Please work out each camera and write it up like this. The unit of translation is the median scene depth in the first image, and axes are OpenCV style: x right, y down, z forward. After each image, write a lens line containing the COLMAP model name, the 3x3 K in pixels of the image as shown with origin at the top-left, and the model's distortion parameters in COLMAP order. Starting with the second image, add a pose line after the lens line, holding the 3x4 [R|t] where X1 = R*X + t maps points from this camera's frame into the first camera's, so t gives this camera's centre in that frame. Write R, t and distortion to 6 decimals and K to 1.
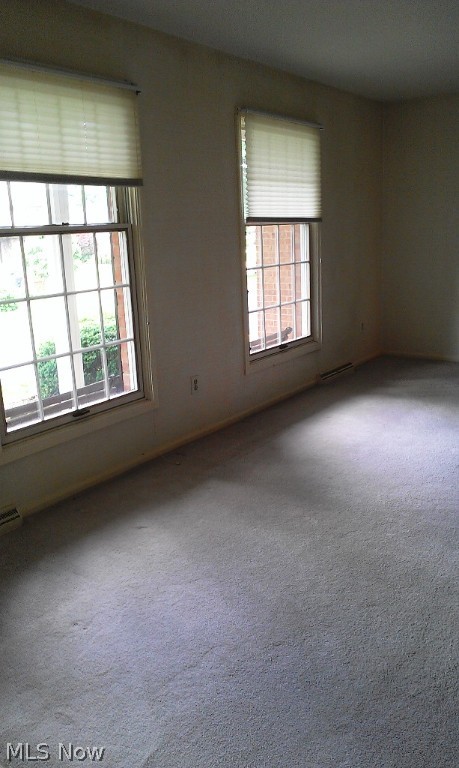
lens RADIAL K [[642.4, 0, 225.3], [0, 642.4, 385.5], [0, 0, 1]] dist [-0.041347, 0.031373]
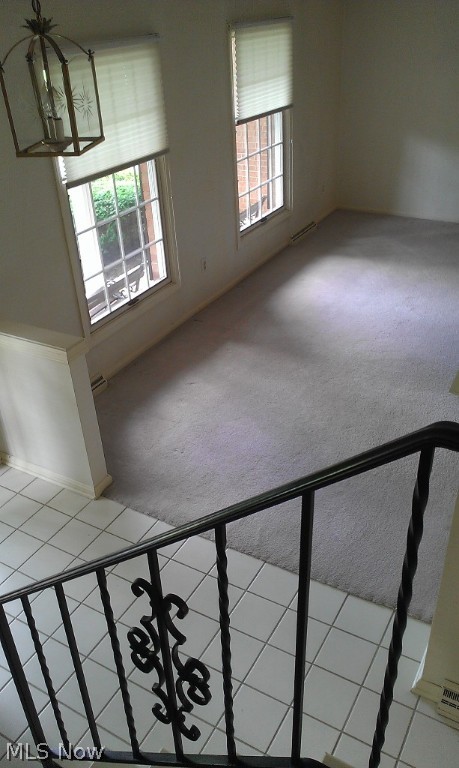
lens RADIAL K [[642.4, 0, 232.1], [0, 642.4, 383.6], [0, 0, 1]] dist [-0.041347, 0.031373]
pose [[0.993406, -0.063488, 0.095465, -0.130432], [0.032419, 0.954245, 0.297263, -0.156505], [-0.109970, -0.292208, 0.950011, -0.304637]]
